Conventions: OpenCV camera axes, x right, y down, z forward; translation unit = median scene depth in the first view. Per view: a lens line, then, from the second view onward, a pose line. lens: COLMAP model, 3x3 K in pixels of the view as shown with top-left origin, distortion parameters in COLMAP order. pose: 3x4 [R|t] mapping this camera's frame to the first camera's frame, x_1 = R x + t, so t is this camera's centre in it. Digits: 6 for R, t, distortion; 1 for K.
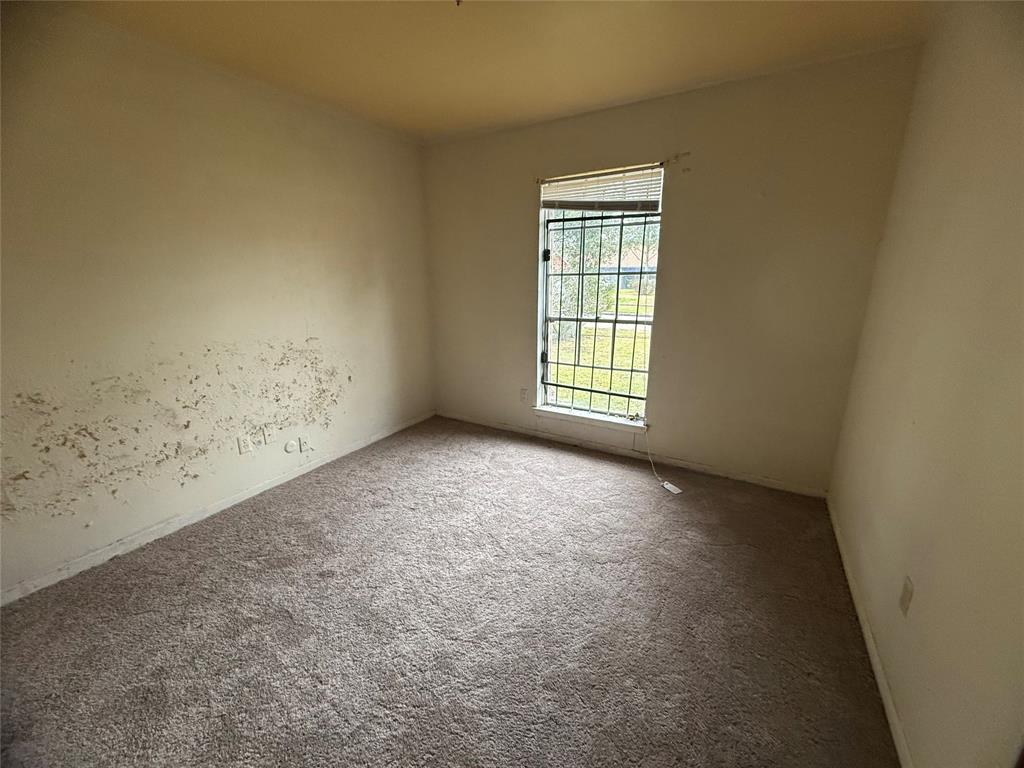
lens RADIAL K [[409.4, 0, 510.9], [0, 409.4, 385.0], [0, 0, 1]] dist [-0.000515, 0.000225]
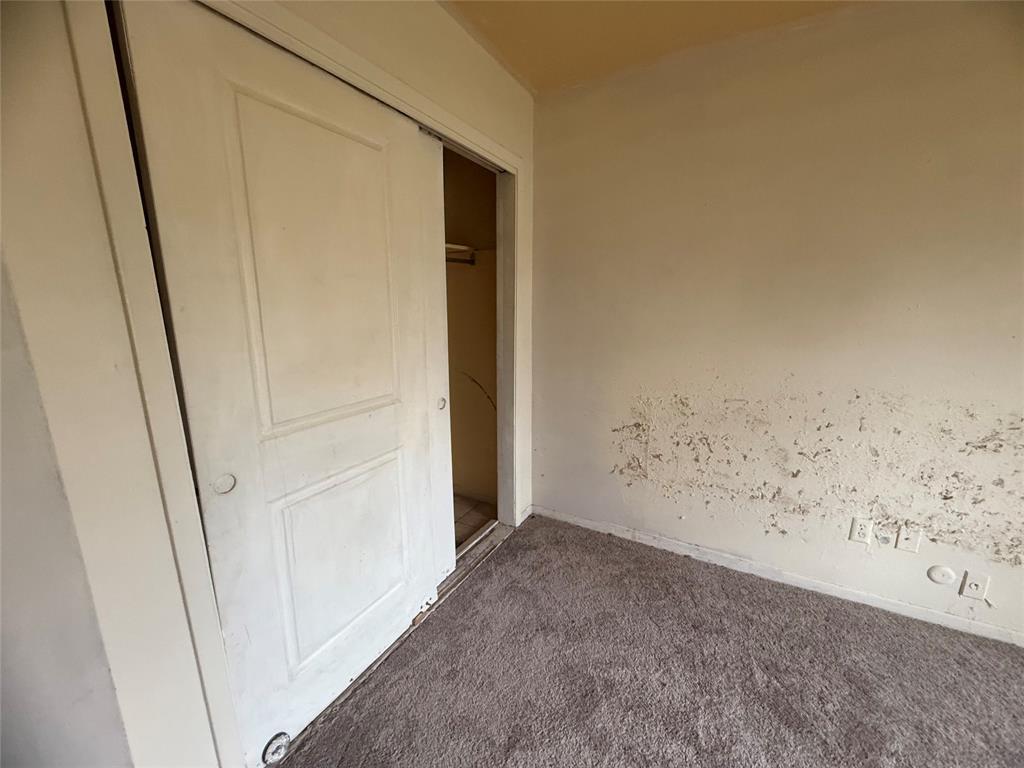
lens RADIAL K [[409.4, 0, 511.2], [0, 409.4, 385.8], [0, 0, 1]] dist [-0.000515, 0.000225]
pose [[0.023525, 0.218539, -0.975545, -0.021776], [-0.253398, 0.945252, 0.205642, -0.099582], [0.967076, 0.242364, 0.077615, 0.326553]]
